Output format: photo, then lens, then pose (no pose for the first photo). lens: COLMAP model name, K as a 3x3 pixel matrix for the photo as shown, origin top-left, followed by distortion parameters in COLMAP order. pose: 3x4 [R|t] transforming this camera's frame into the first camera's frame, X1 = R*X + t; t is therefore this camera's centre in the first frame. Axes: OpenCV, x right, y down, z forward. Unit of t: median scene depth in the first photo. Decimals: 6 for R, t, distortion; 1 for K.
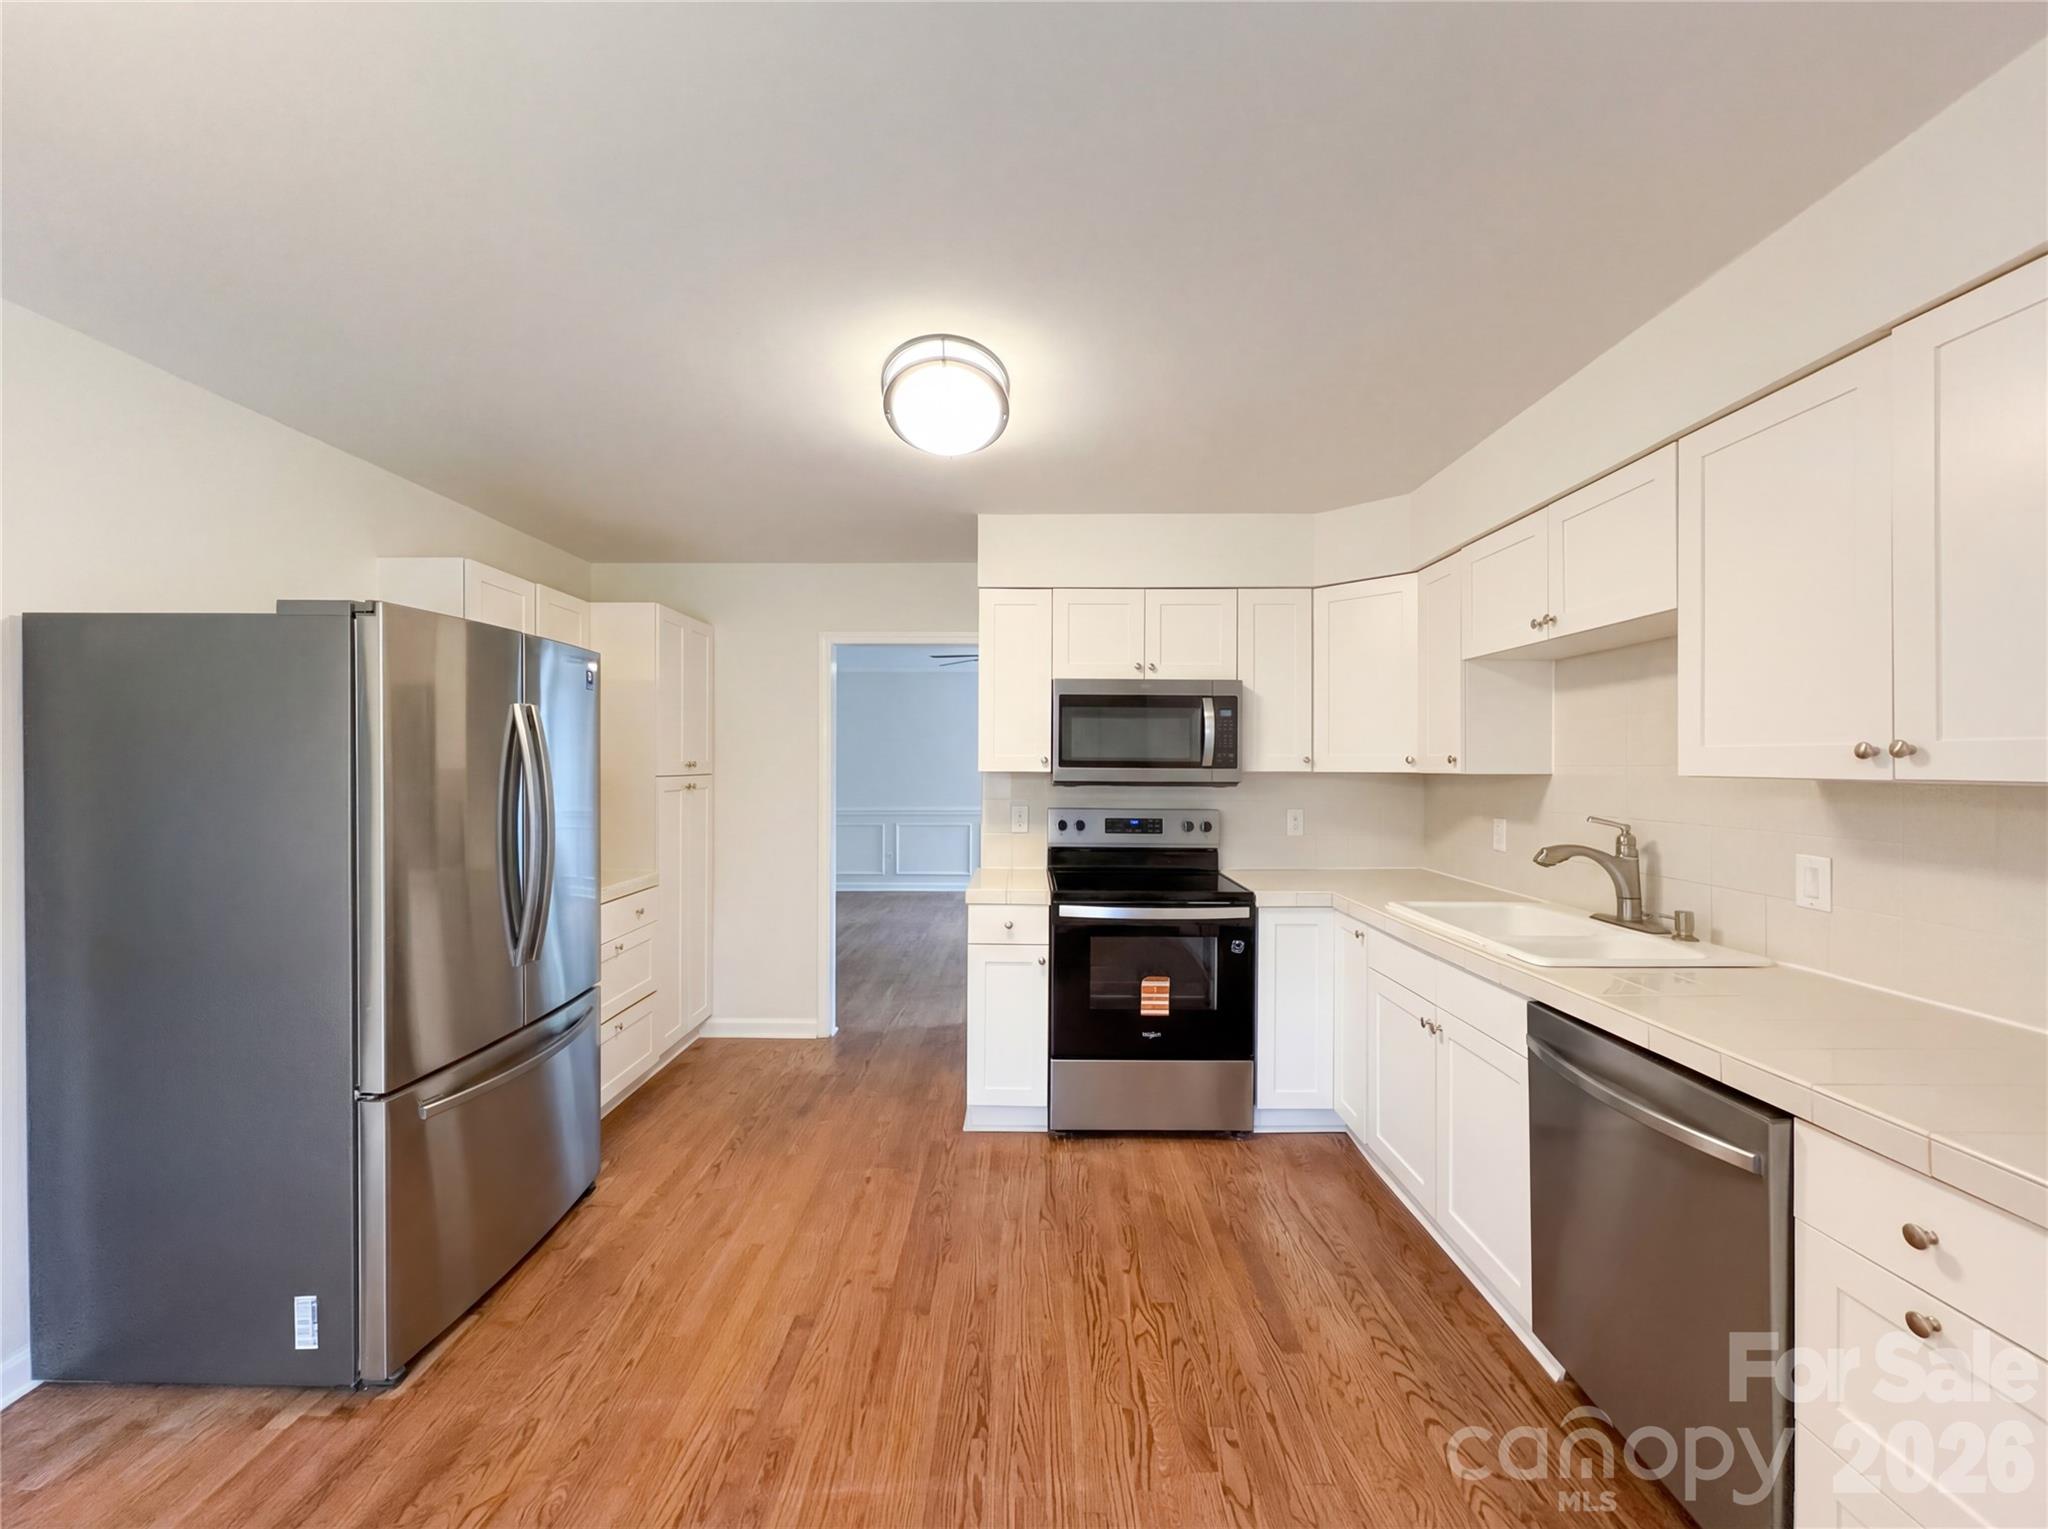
lens RADIAL K [[820.7, 0, 1020.5], [0, 820.7, 765.5], [0, 0, 1]] dist [0.000433, 0.000033]
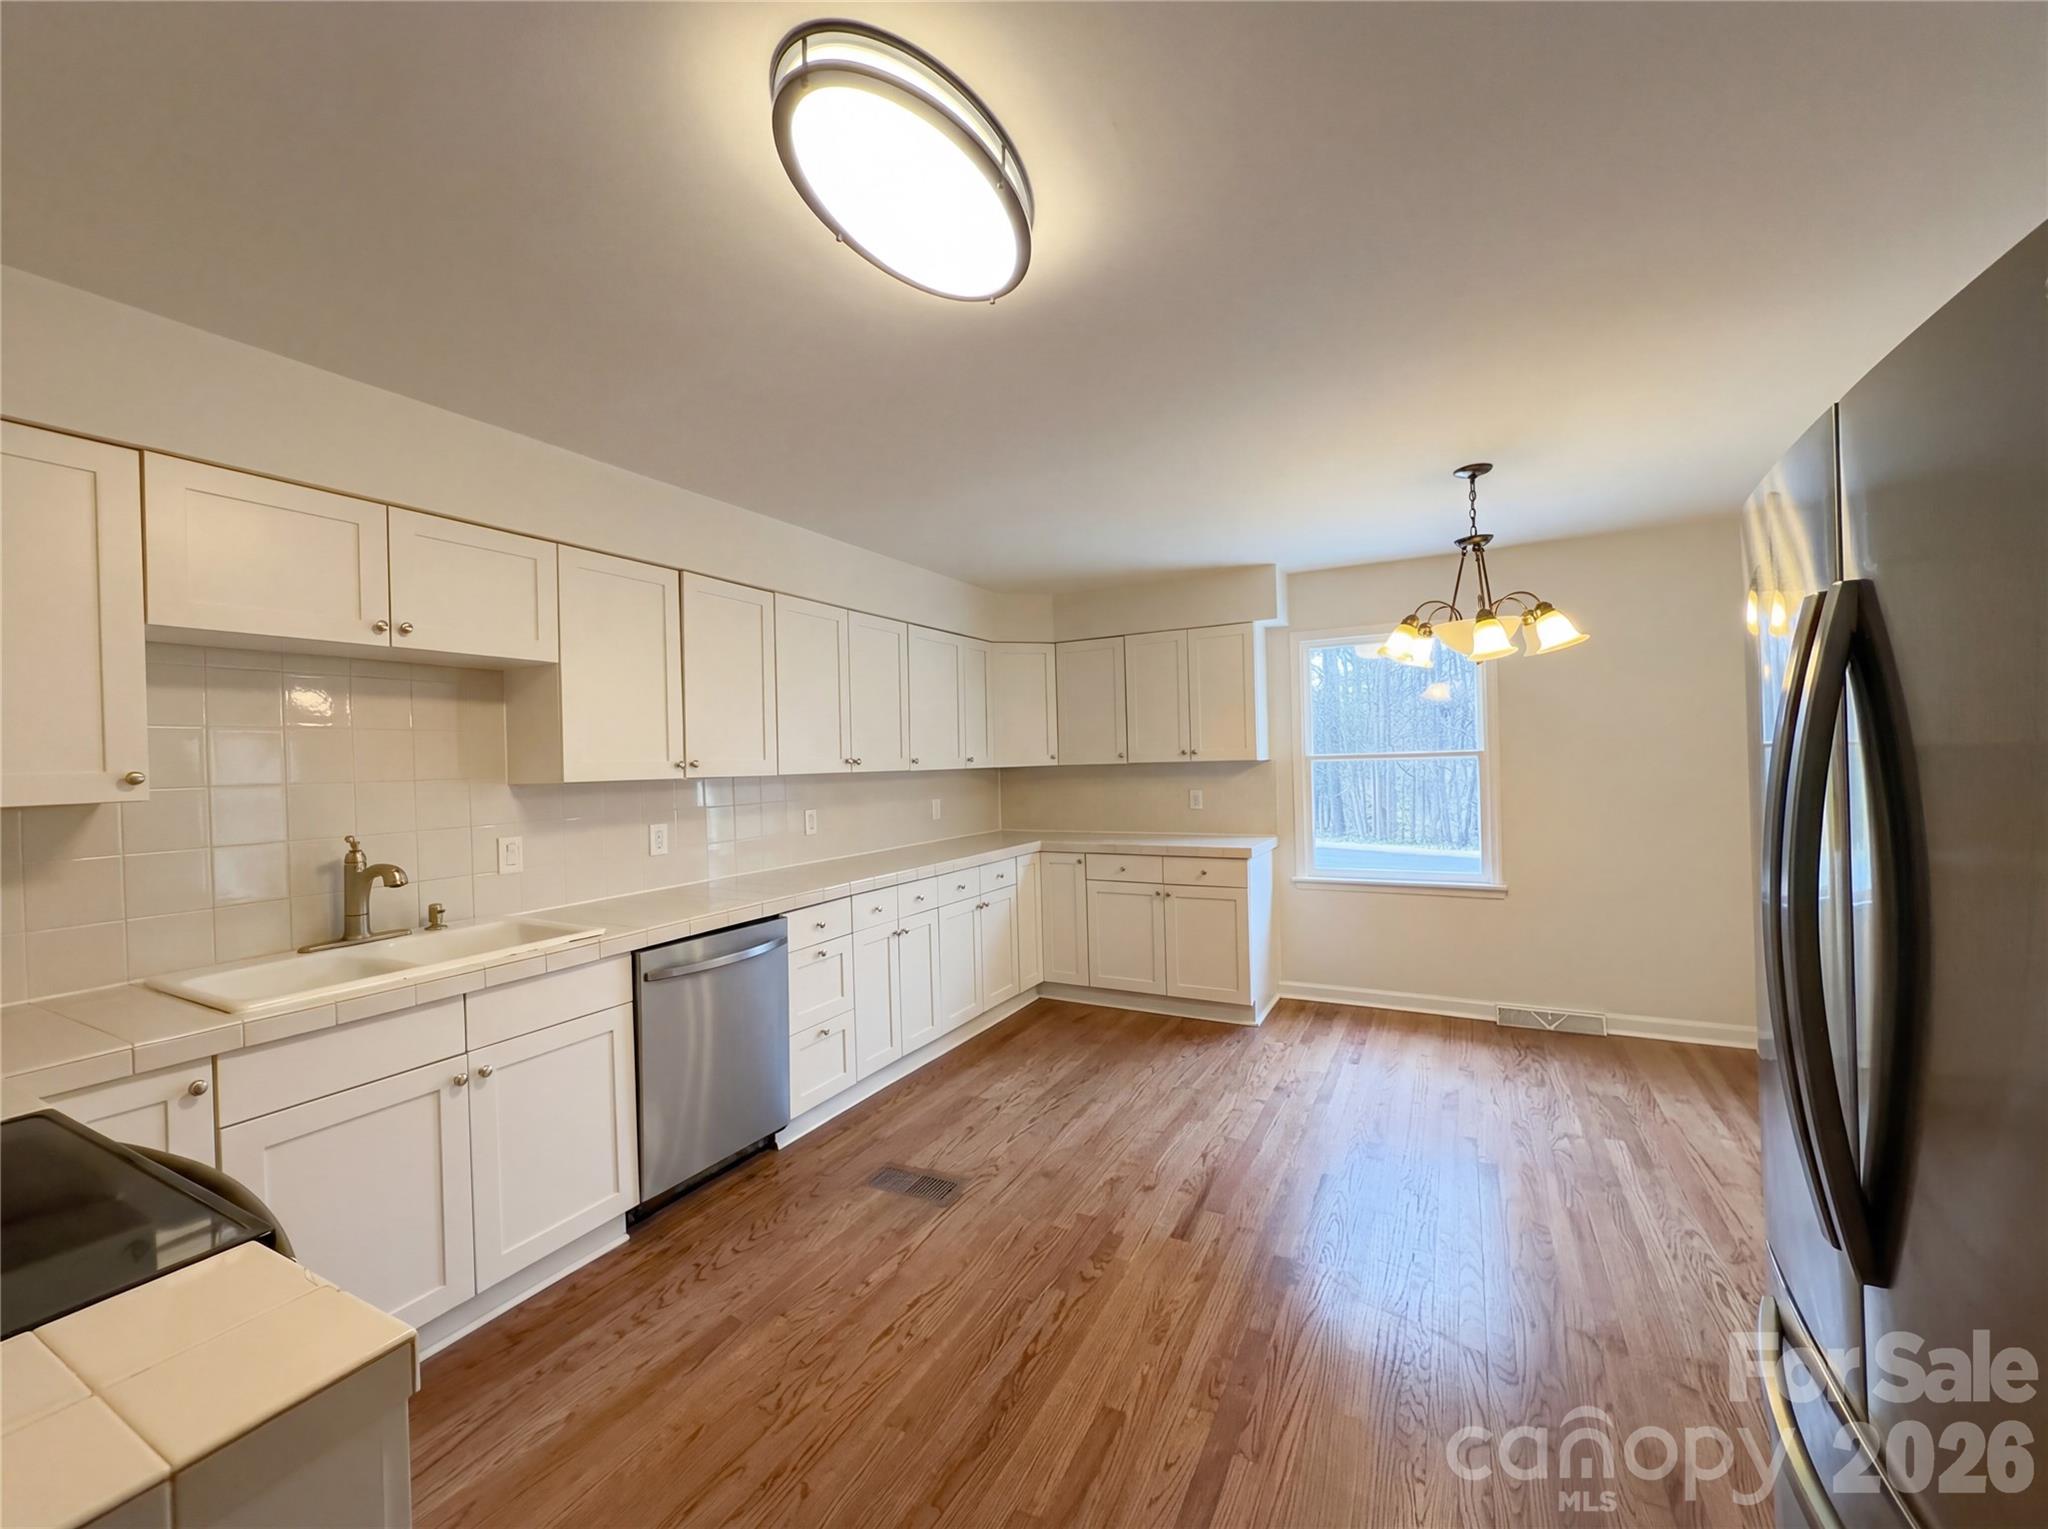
lens RADIAL K [[820.7, 0, 1020.5], [0, 820.7, 765.5], [0, 0, 1]] dist [0.000433, 0.000033]
pose [[-0.885251, 0.021661, 0.464610, -0.558122], [0.026881, 0.999628, 0.004615, -0.002706], [-0.464337, 0.016575, -0.885504, 1.921184]]
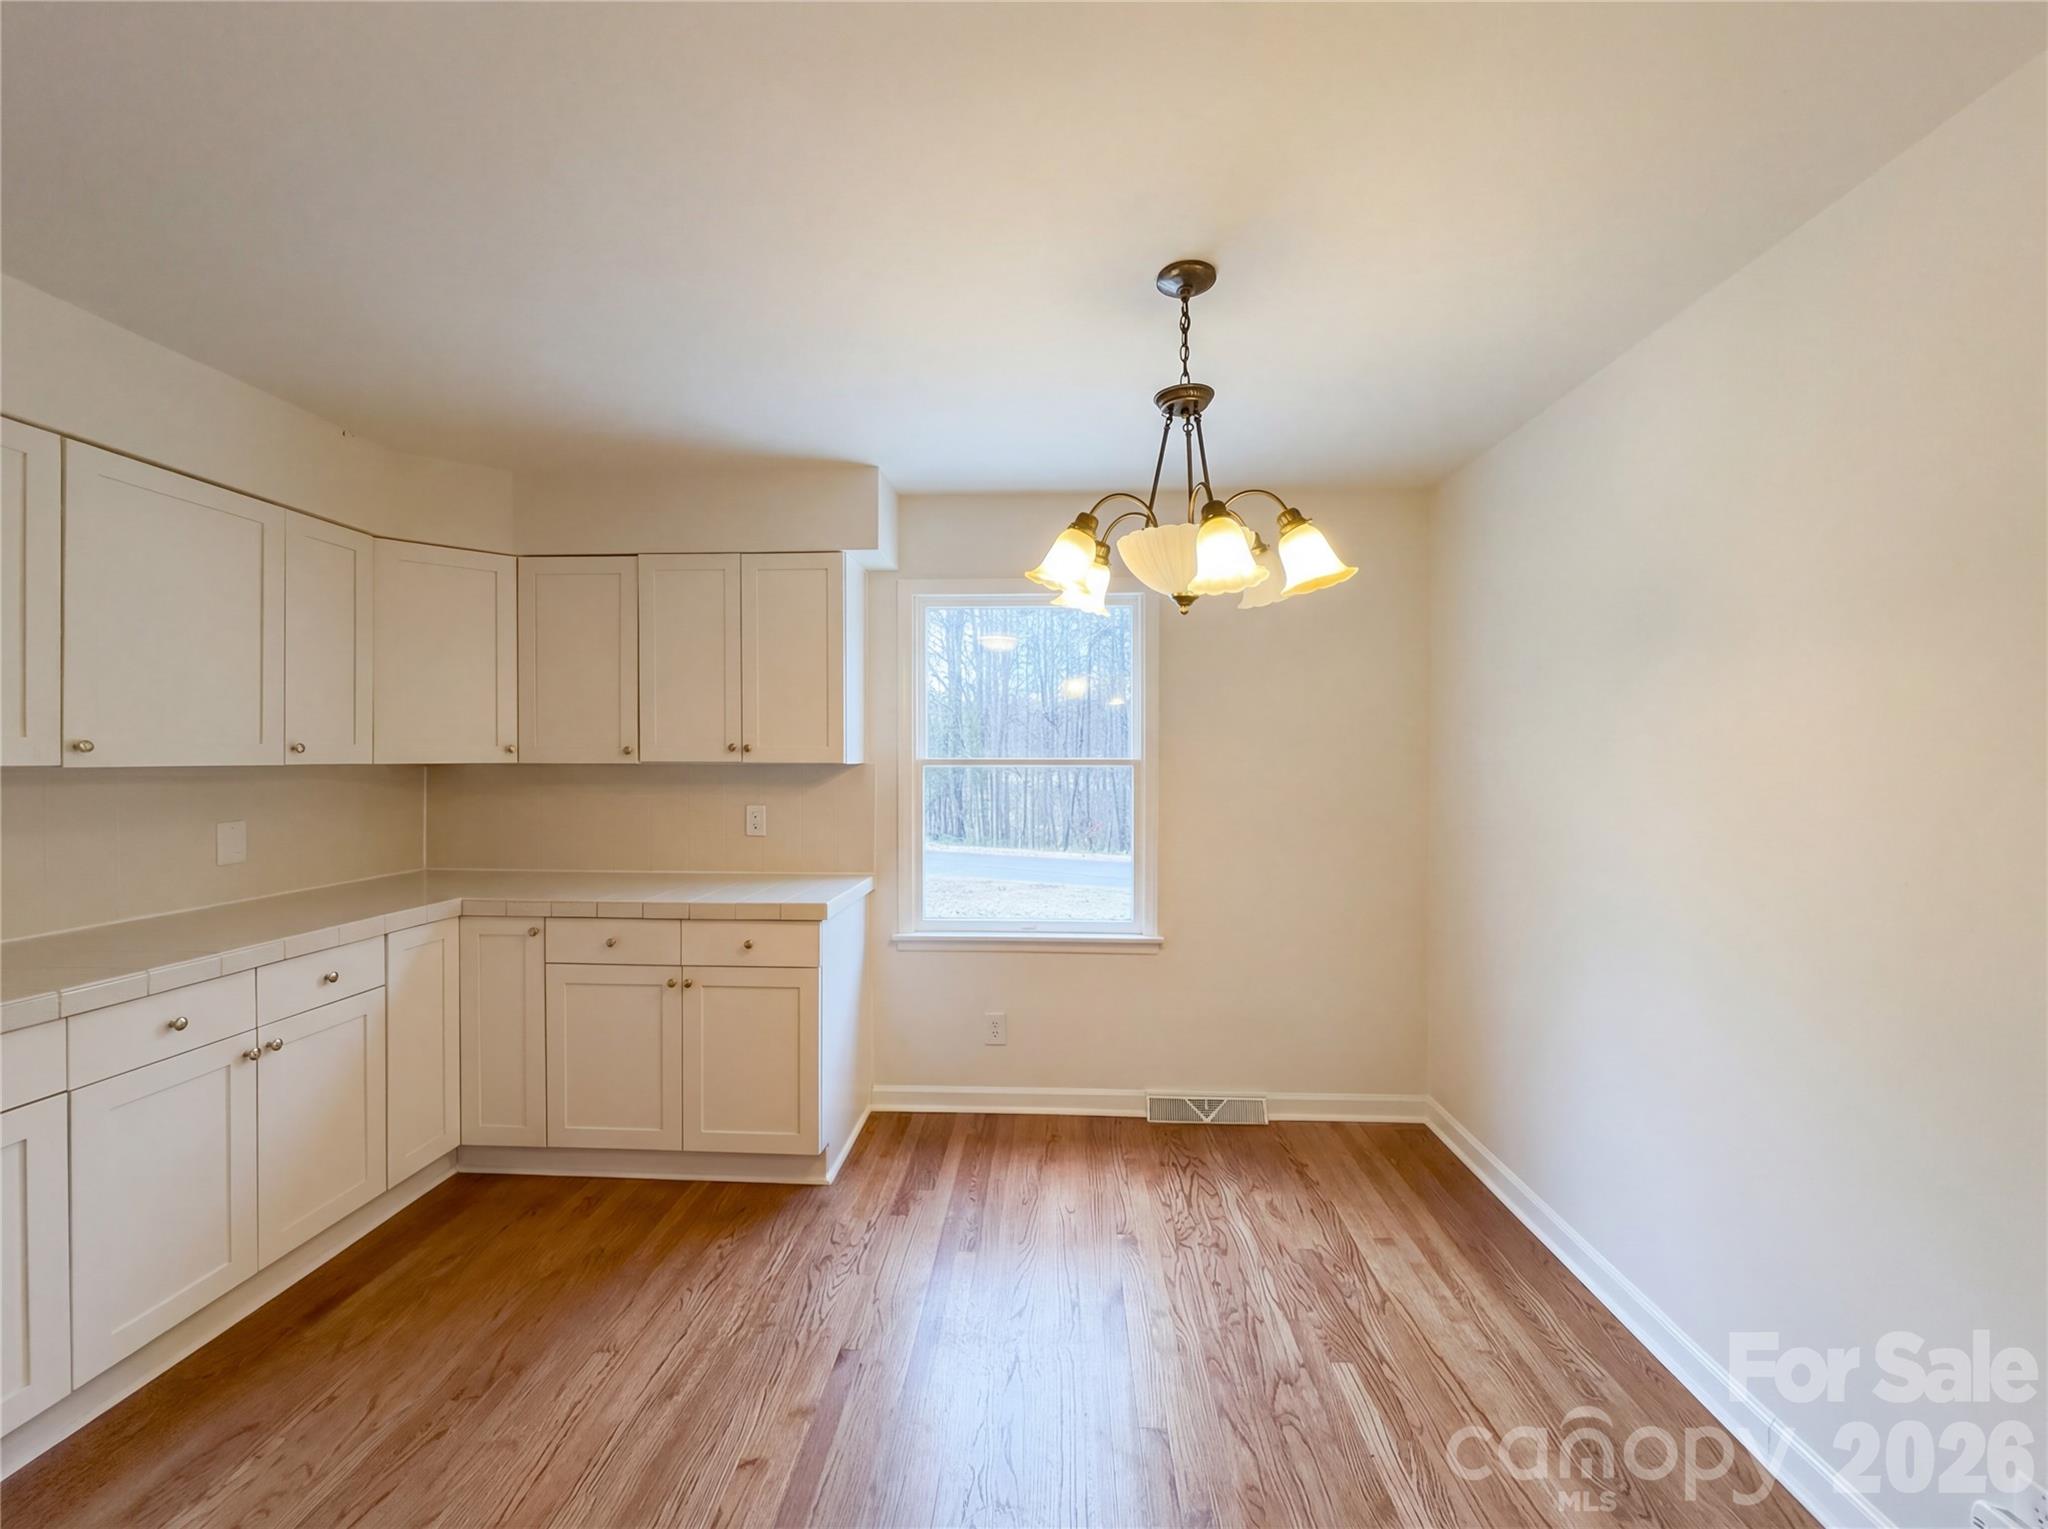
lens RADIAL K [[820.7, 0, 1020.5], [0, 820.7, 765.5], [0, 0, 1]] dist [0.000433, 0.000033]
pose [[-0.999143, -0.002528, 0.041311, -0.494588], [-0.002168, 0.999959, 0.008768, -0.000430], [-0.041331, 0.008671, -0.999108, 1.349285]]
